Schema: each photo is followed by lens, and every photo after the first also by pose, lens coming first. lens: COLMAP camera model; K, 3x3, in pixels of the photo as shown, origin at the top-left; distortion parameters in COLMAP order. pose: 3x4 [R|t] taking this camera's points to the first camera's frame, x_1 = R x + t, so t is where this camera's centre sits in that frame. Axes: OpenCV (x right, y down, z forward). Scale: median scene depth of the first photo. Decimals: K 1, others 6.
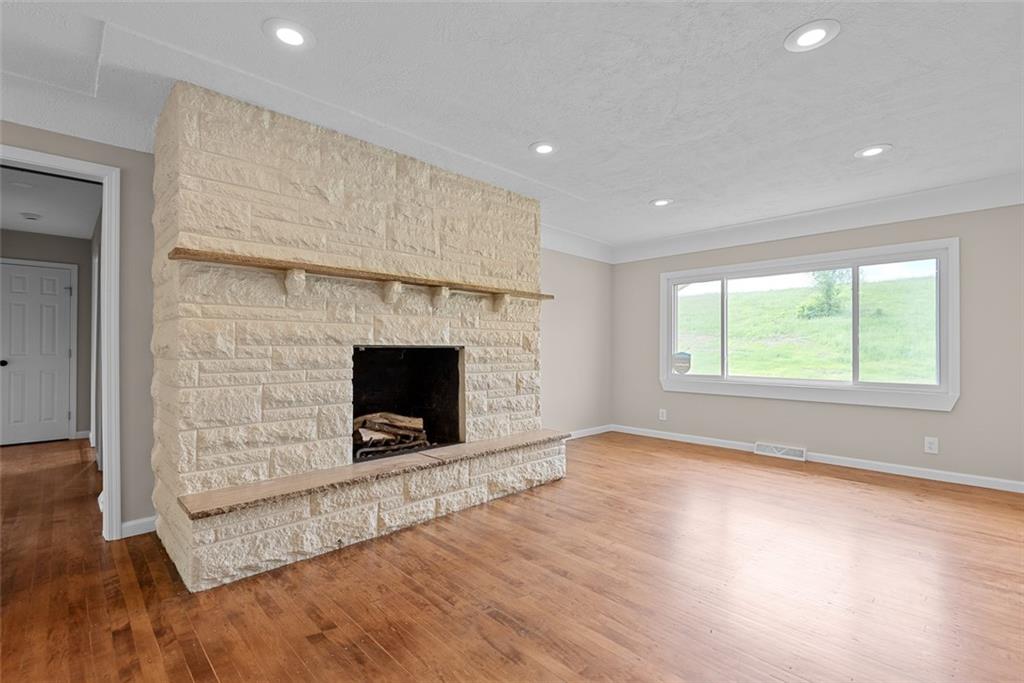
lens RADIAL K [[467.0, 0, 504.6], [0, 467.0, 338.8], [0, 0, 1]] dist [0.002532, -0.002038]
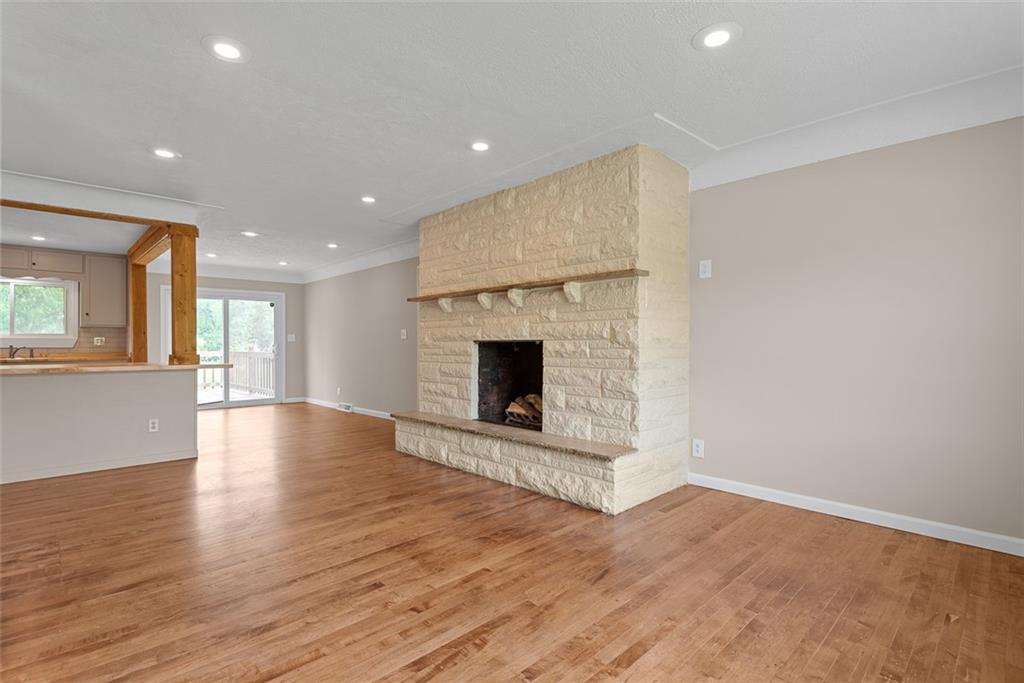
lens RADIAL K [[484.4, 0, 526.8], [0, 484.4, 342.8], [0, 0, 1]] dist [-0.020597, -0.000921]
pose [[0.000236, -0.004995, -0.999987, 1.049778], [0.023129, 0.999720, -0.004988, 0.027788], [0.999732, -0.023128, 0.000352, 1.014315]]
